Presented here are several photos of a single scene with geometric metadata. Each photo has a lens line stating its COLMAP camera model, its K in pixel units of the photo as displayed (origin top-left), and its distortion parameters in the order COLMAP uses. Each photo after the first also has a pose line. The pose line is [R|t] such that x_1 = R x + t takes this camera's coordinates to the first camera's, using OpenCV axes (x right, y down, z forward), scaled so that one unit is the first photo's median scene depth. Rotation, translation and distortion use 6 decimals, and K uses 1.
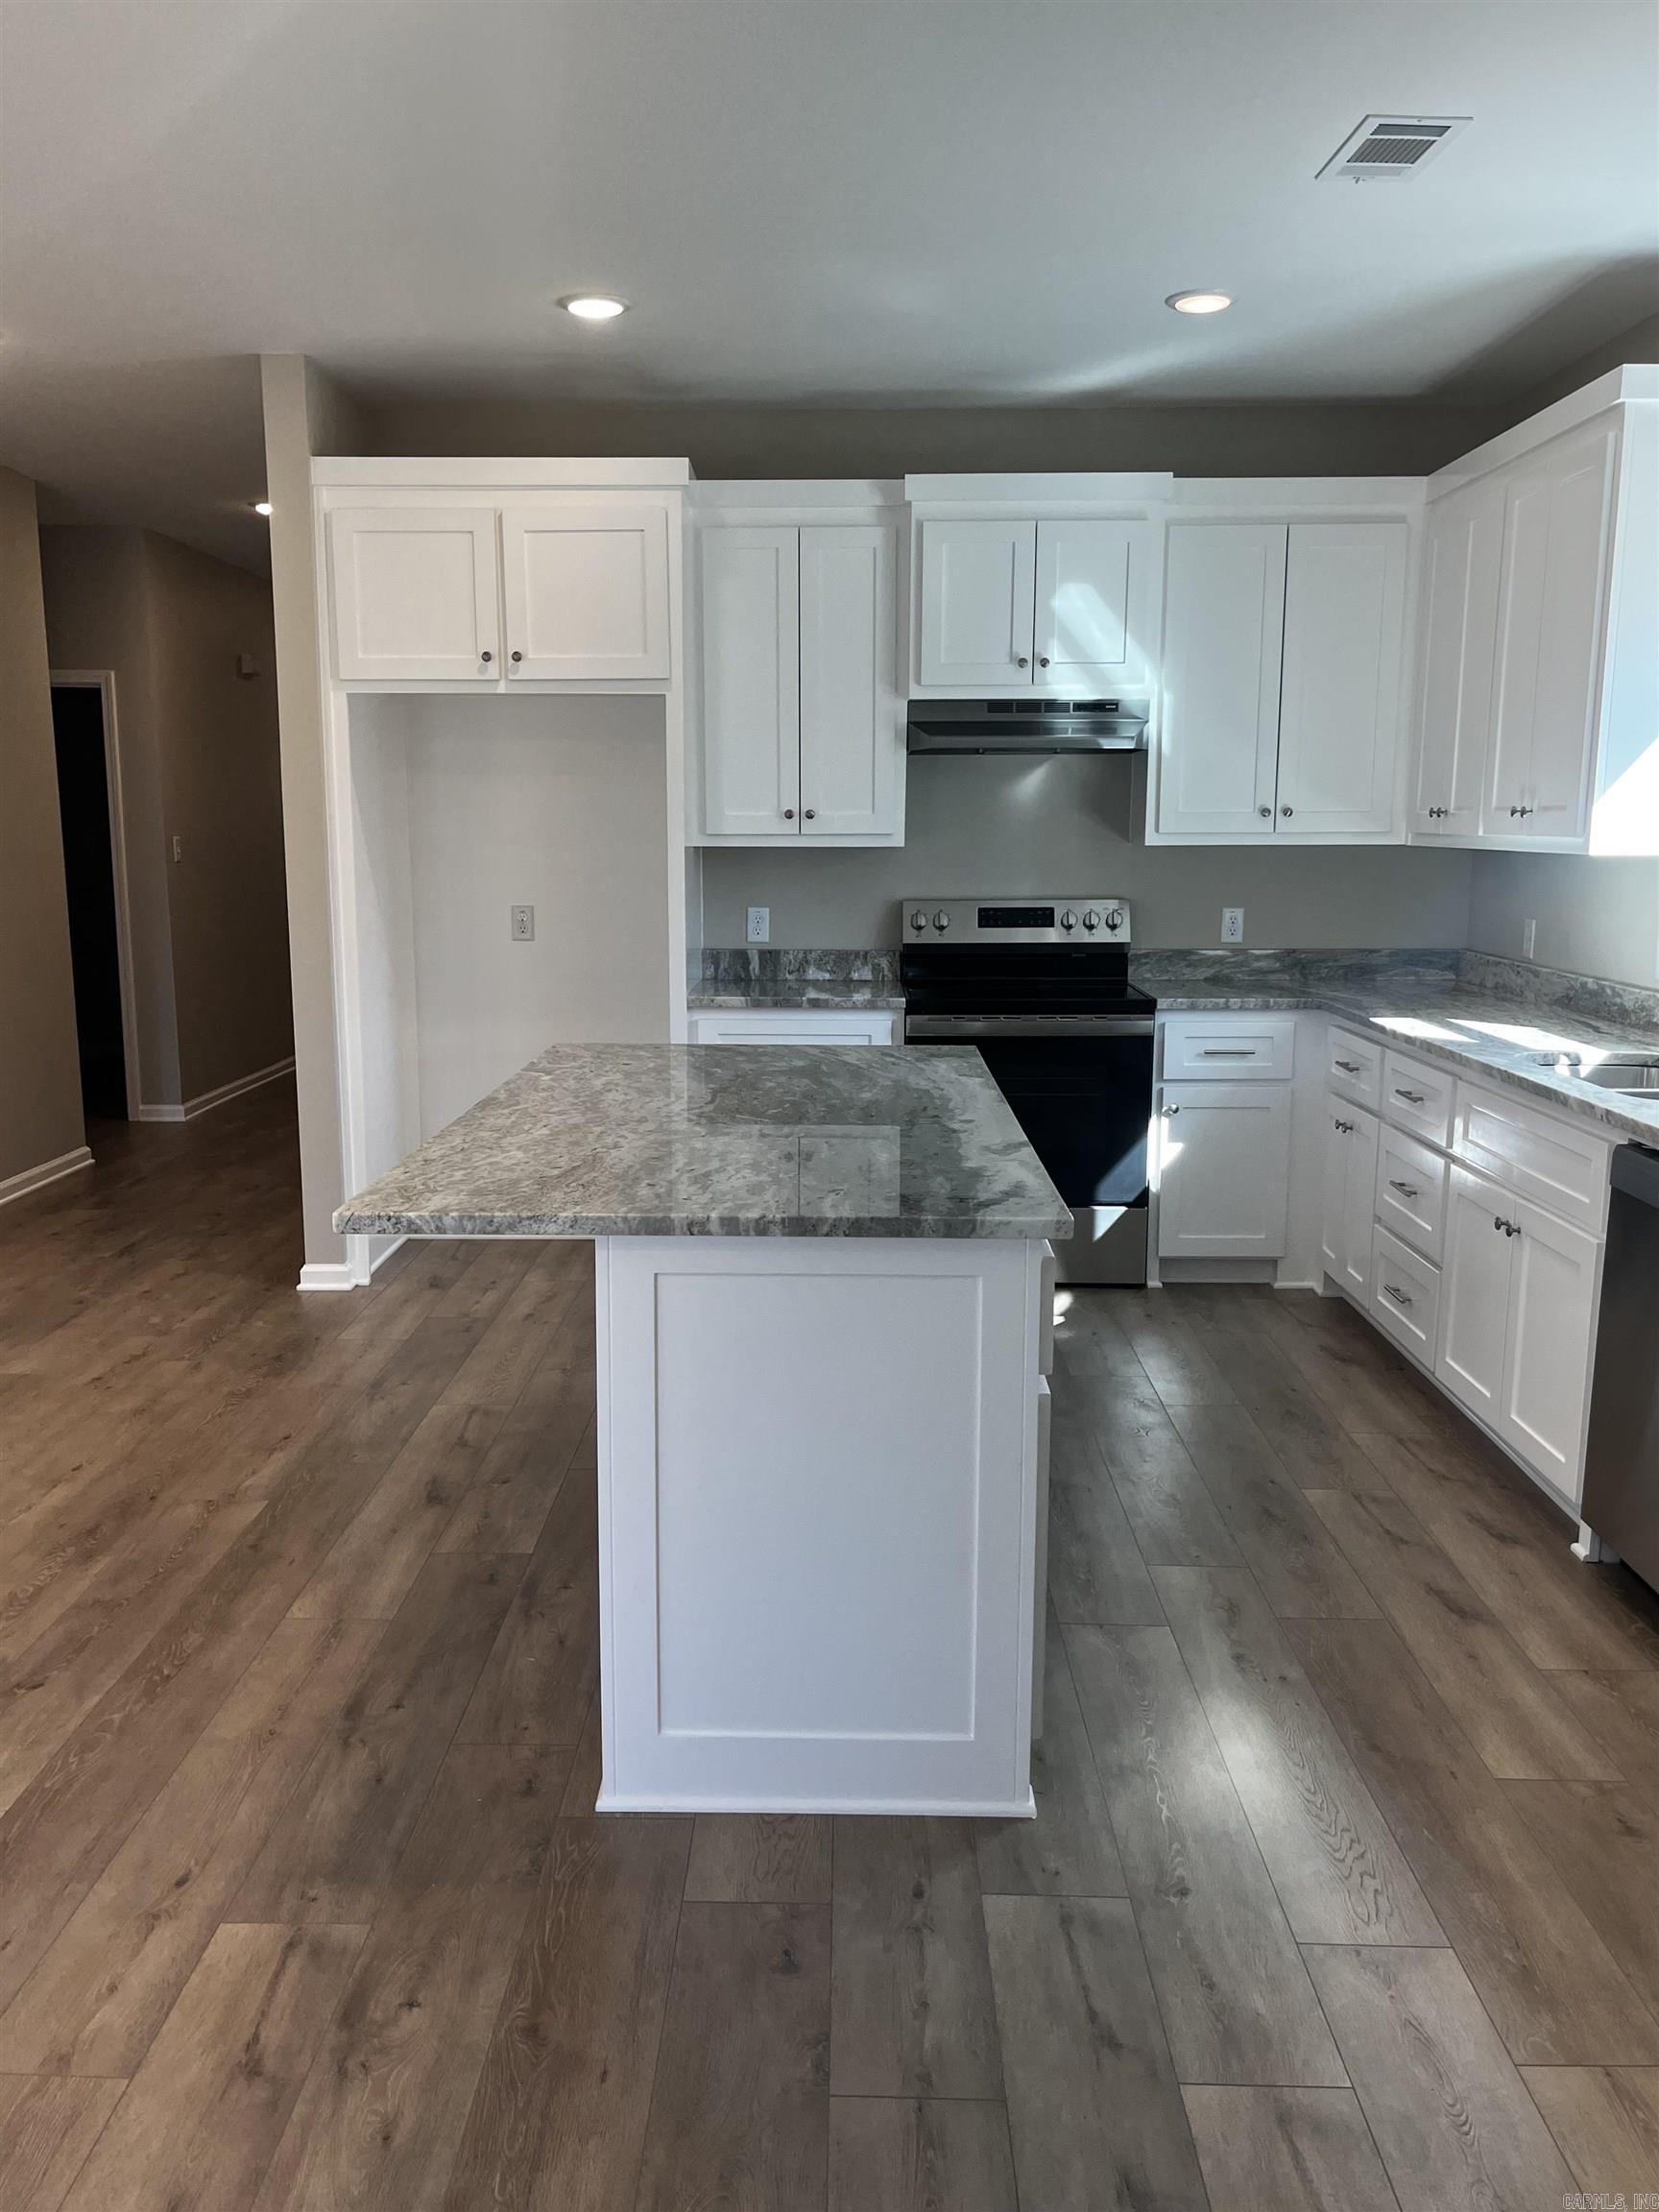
lens RADIAL K [[1804.9, 0, 794.6], [0, 1804.9, 1107.7], [0, 0, 1]] dist [0.044430, -0.002150]
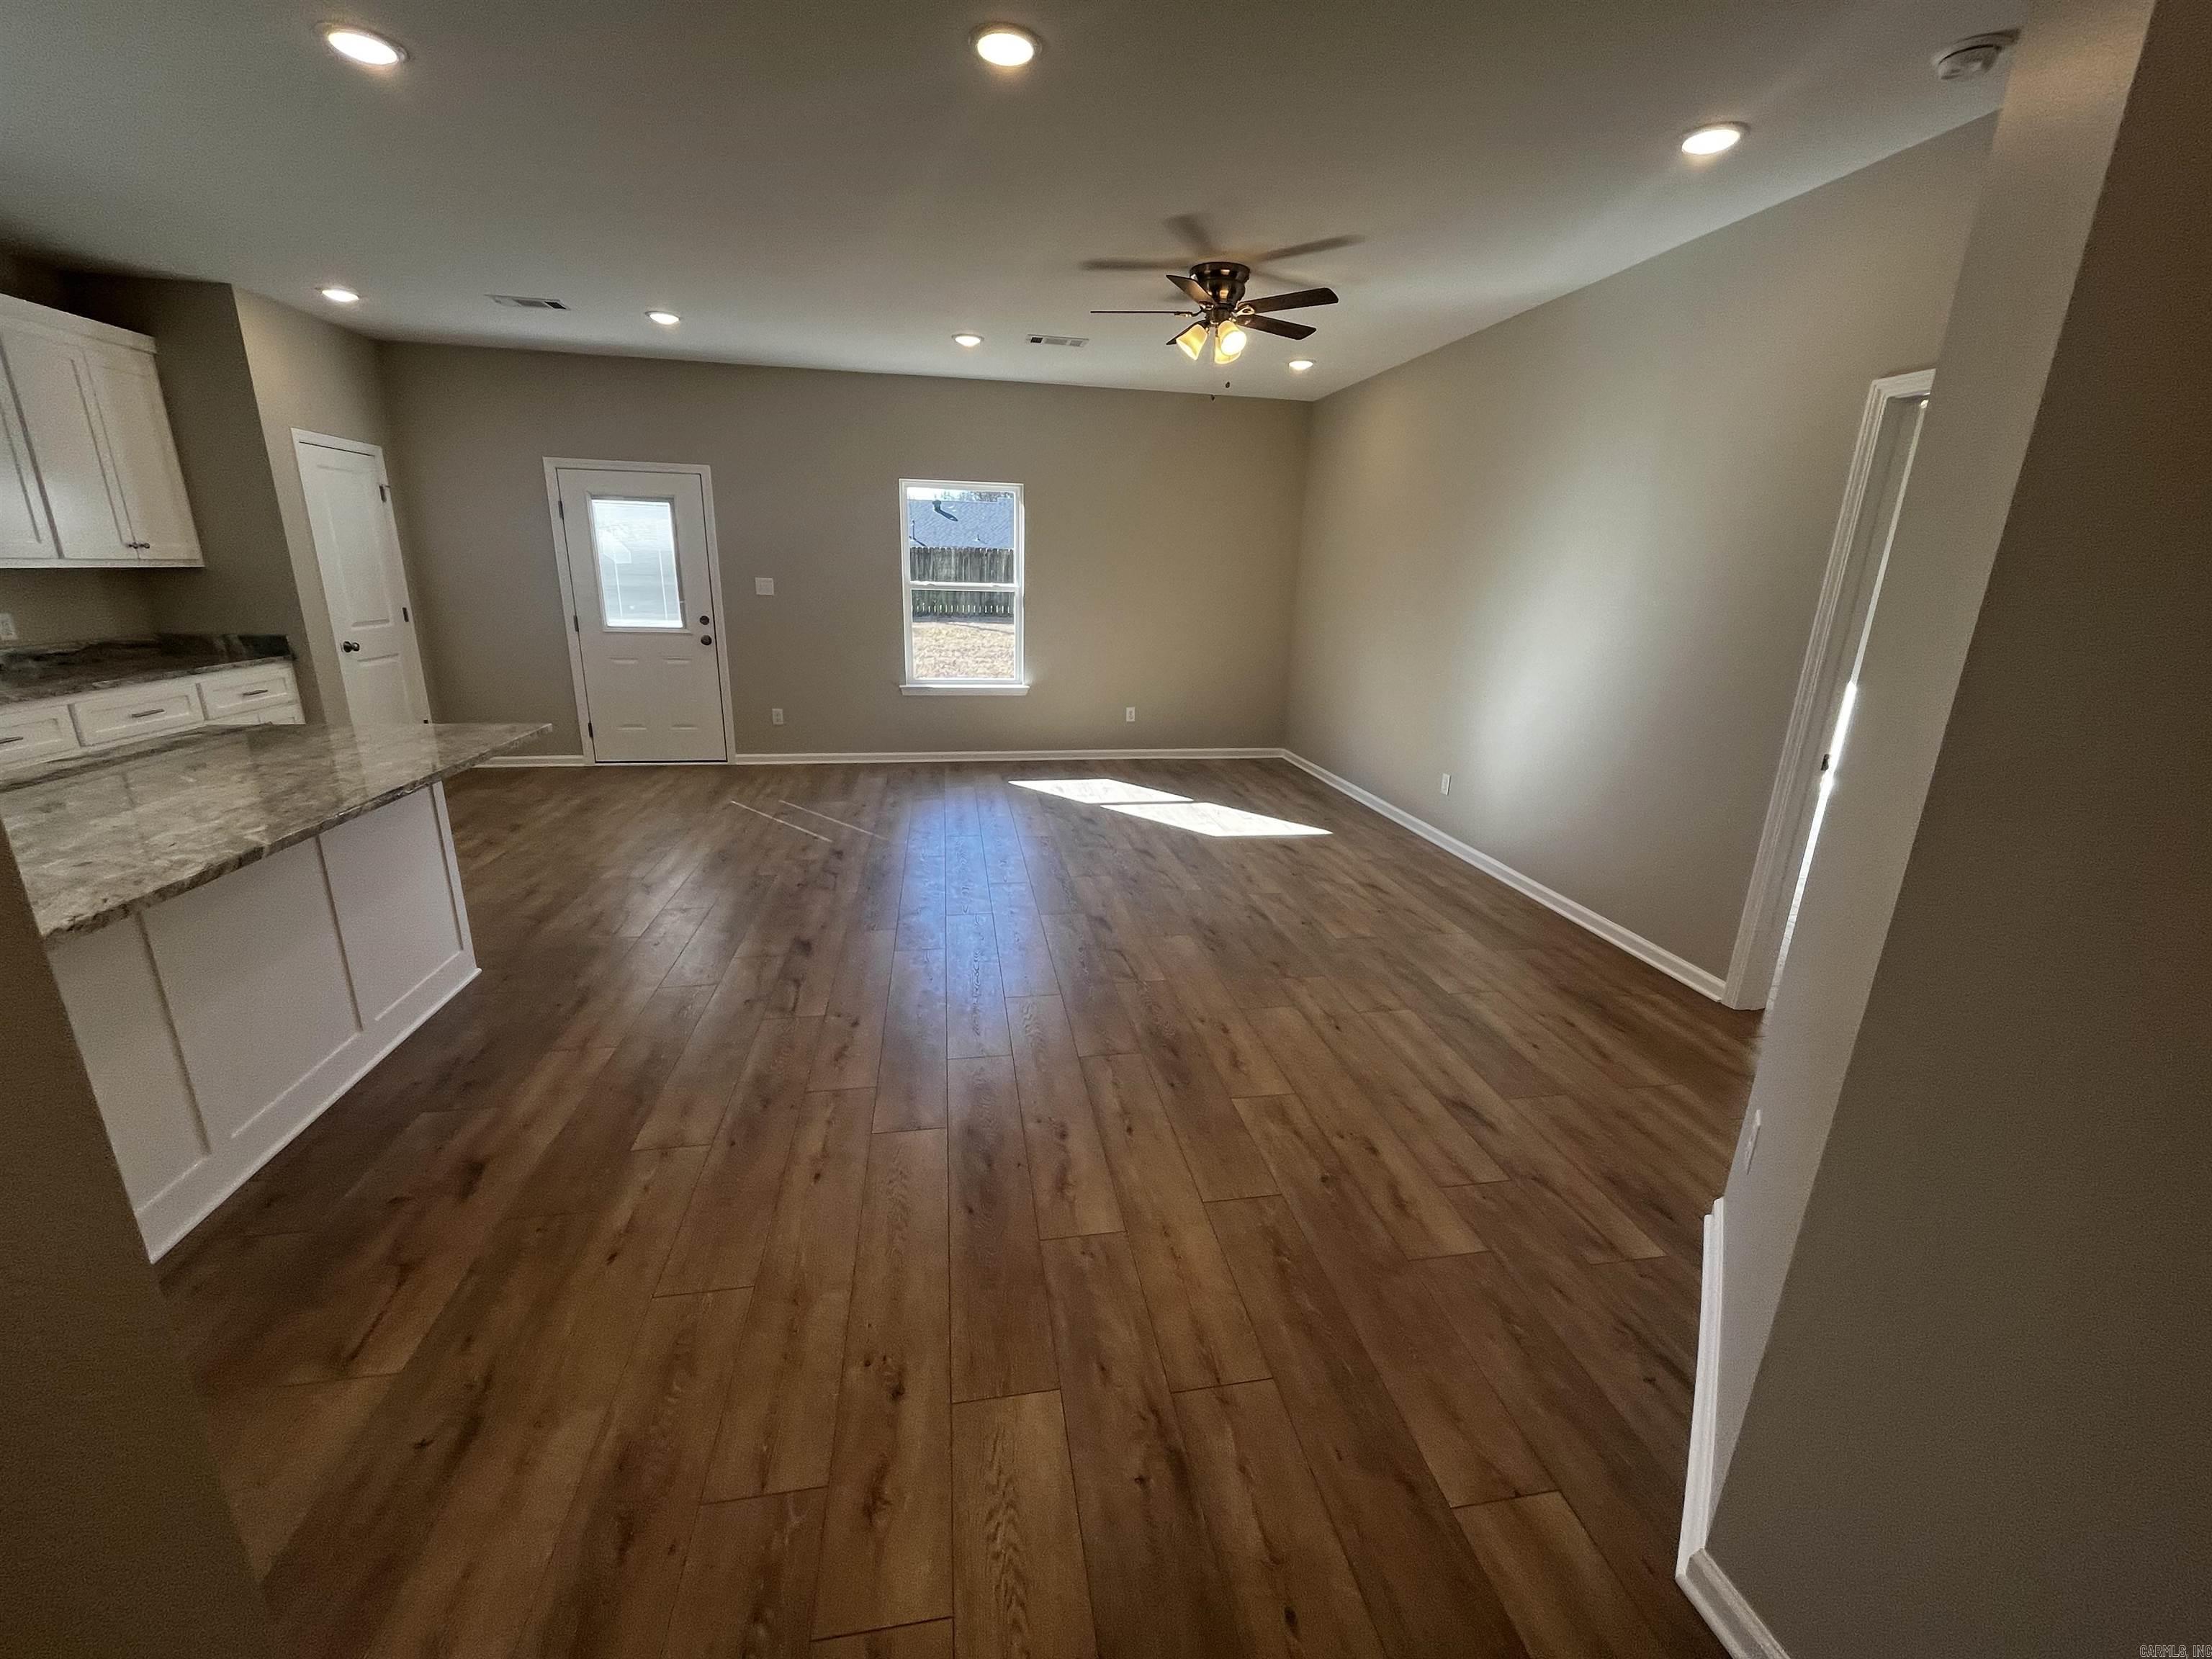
lens RADIAL K [[896.7, 0, 1109.9], [0, 896.7, 832.4], [0, 0, 1]] dist [-0.002134, -0.000298]
pose [[-0.978398, 0.029801, -0.204569, -0.383790], [-0.063272, 0.898899, 0.433564, -0.198751], [0.196808, 0.437142, -0.877595, 1.178971]]
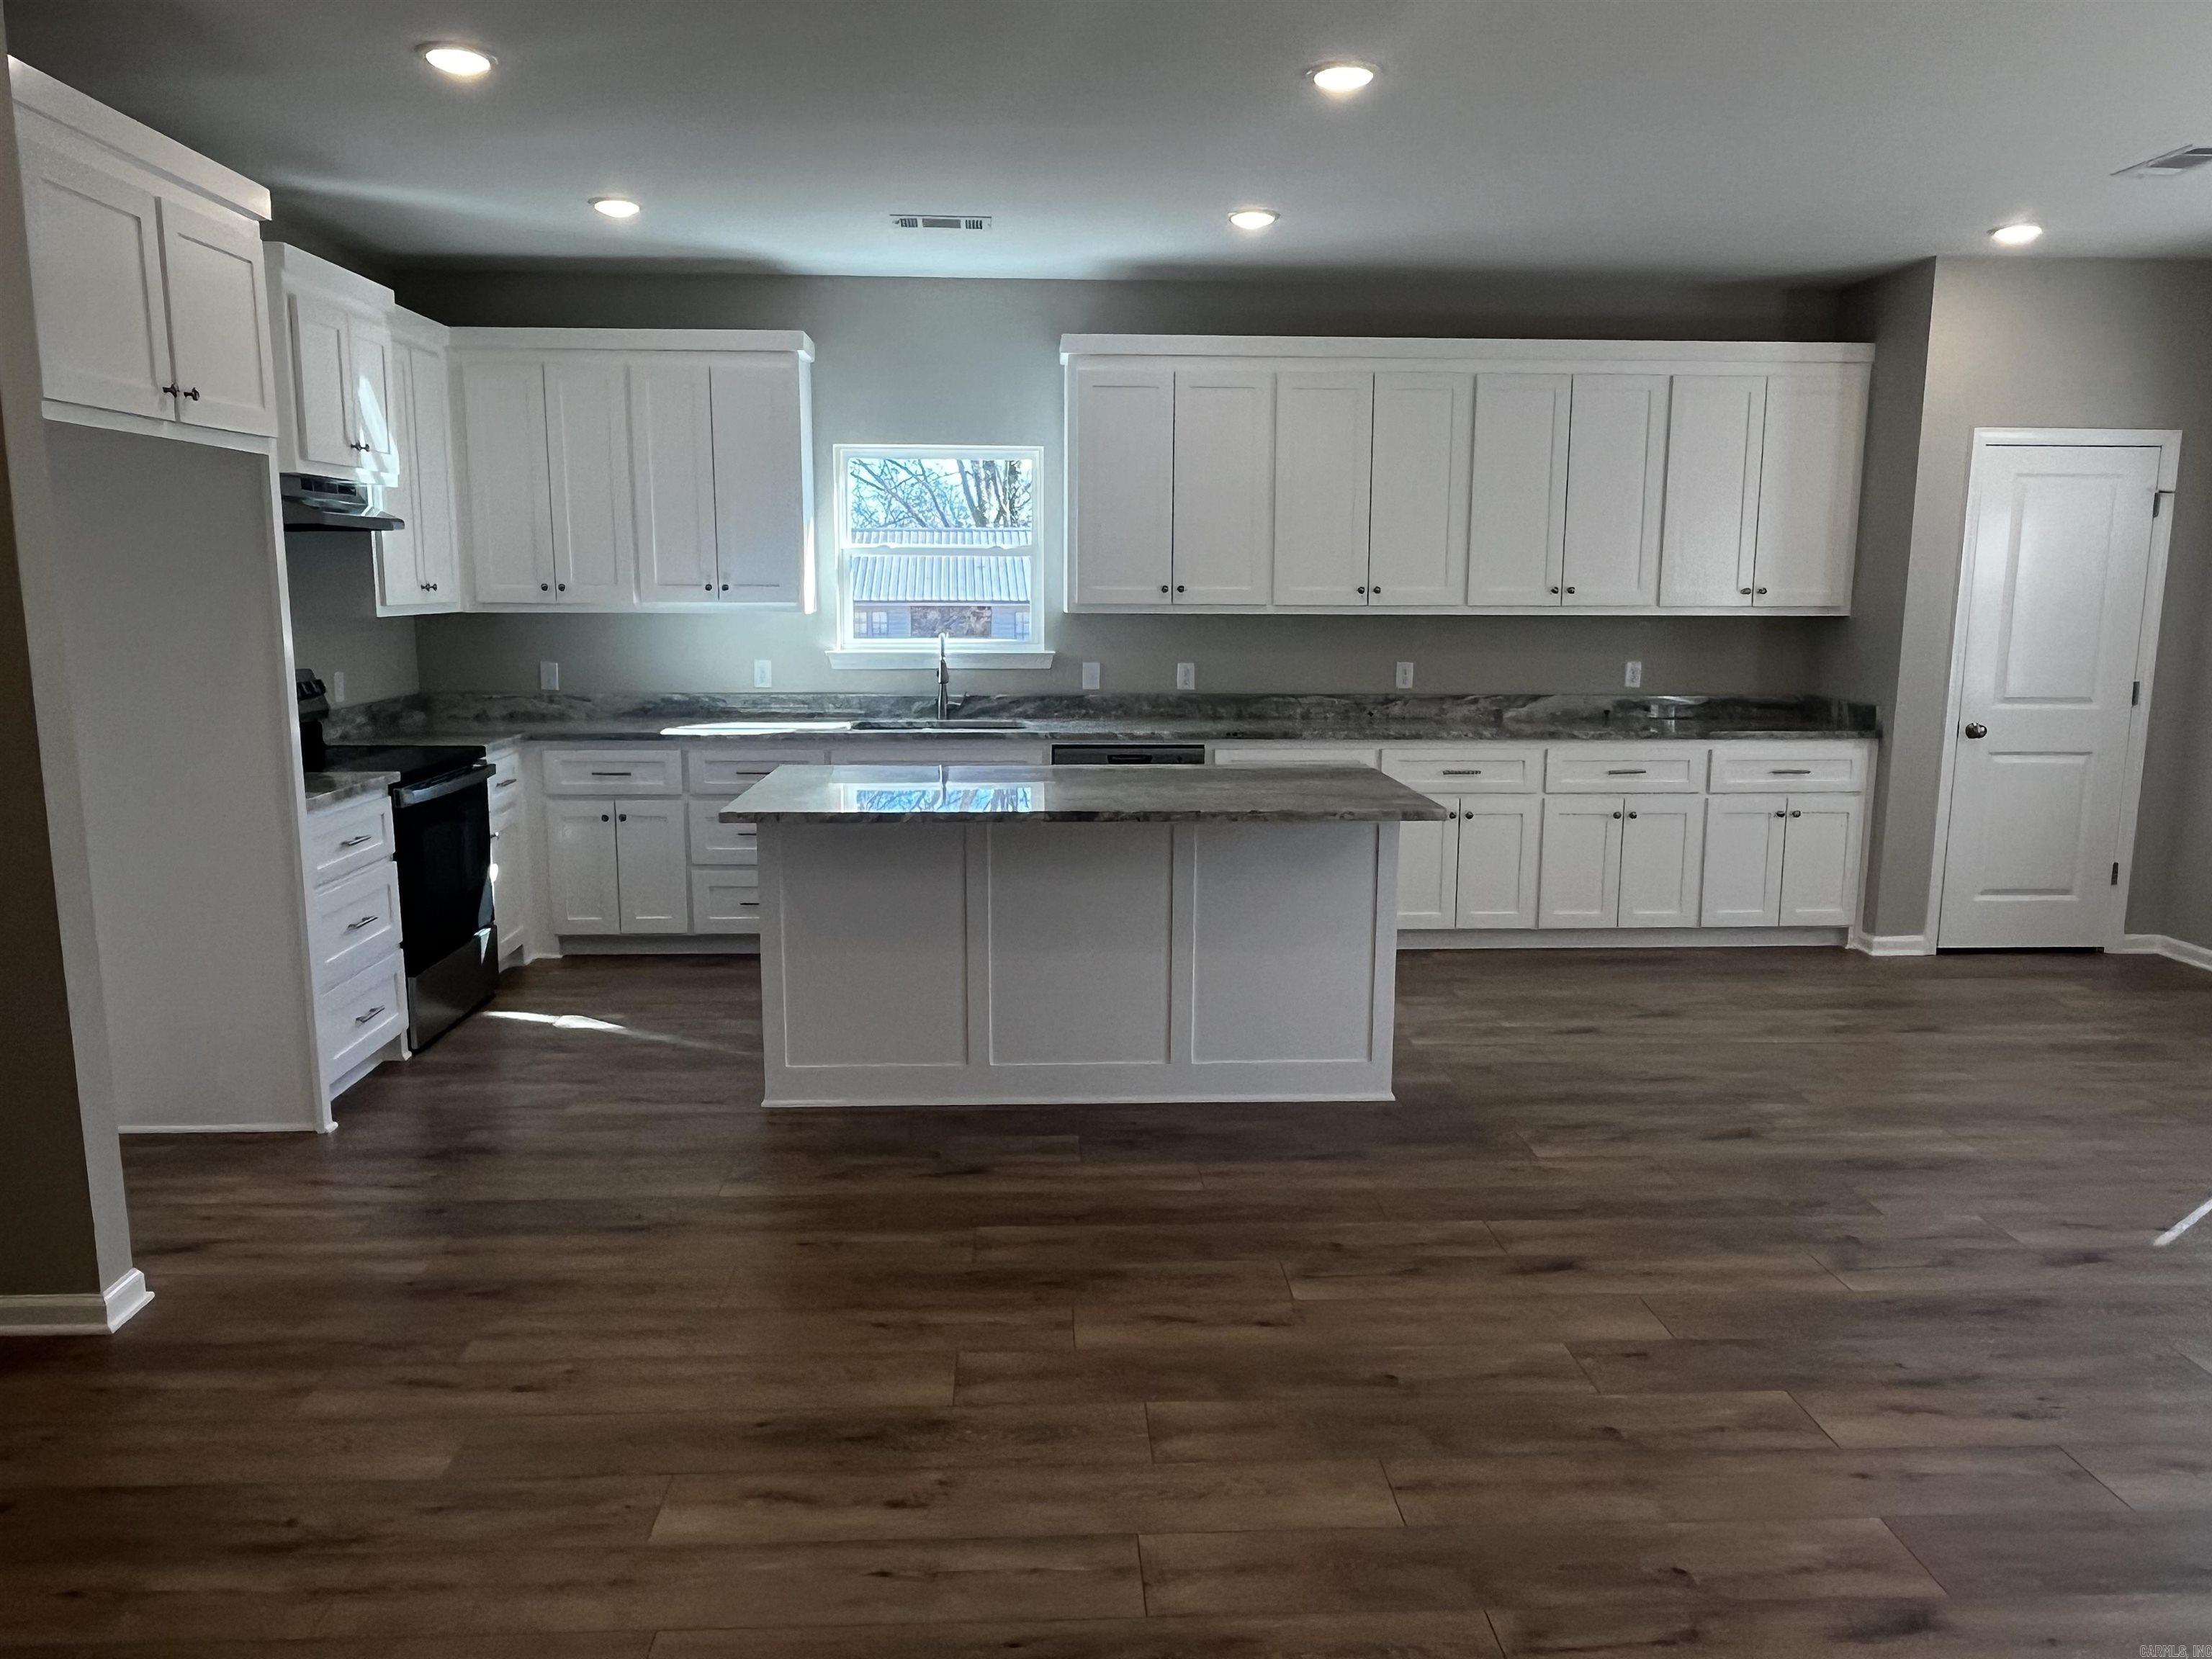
lens RADIAL K [[1569.1, 0, 1095.8], [0, 1569.1, 838.1], [0, 0, 1]] dist [0.000415, -0.005715]
pose [[-0.067889, -0.165512, 0.983868, -0.934749], [0.161297, 0.971350, 0.174536, -0.129145], [-0.984568, 0.170544, -0.039248, 0.732034]]
